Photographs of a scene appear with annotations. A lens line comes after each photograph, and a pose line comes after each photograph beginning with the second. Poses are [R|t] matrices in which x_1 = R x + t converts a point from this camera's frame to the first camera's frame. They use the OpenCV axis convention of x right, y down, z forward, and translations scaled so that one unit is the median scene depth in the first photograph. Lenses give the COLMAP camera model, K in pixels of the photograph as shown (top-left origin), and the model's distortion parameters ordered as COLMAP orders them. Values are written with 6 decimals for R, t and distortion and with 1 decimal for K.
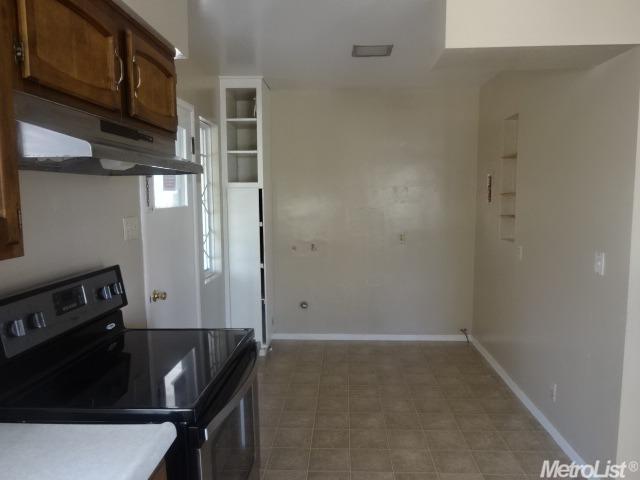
lens RADIAL K [[474.8, 0, 323.0], [0, 474.8, 241.8], [0, 0, 1]] dist [-0.004124, -0.000688]
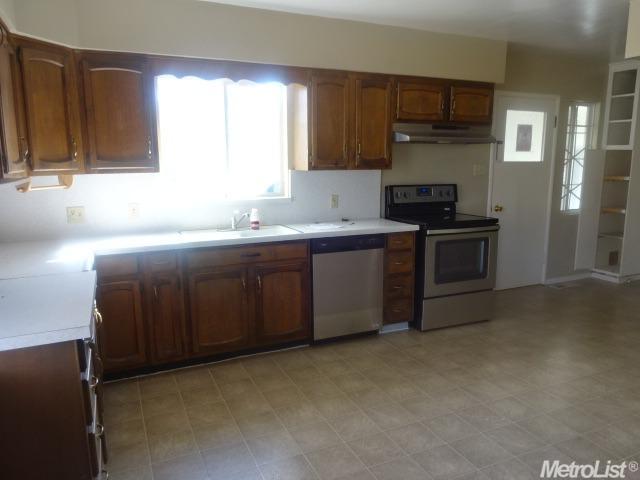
lens RADIAL K [[474.8, 0, 323.0], [0, 474.8, 241.8], [0, 0, 1]] dist [-0.004124, -0.000688]
pose [[0.454484, 0.156770, -0.876851, 1.314512], [-0.092405, 0.987377, 0.128636, 0.087915], [0.885949, 0.022562, 0.463234, -0.617648]]
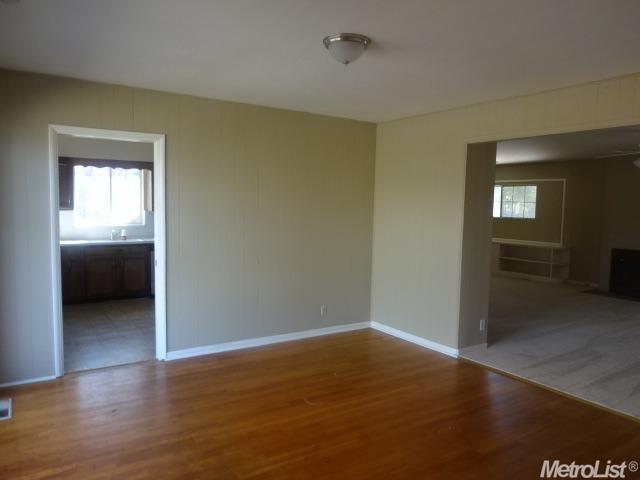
lens RADIAL K [[474.8, 0, 323.0], [0, 474.8, 241.8], [0, 0, 1]] dist [-0.004124, -0.000688]
pose [[0.585813, 0.084636, -0.806015, 3.508304], [-0.108904, 0.993733, 0.025196, 0.053667], [0.803096, 0.073019, 0.591359, -0.941202]]
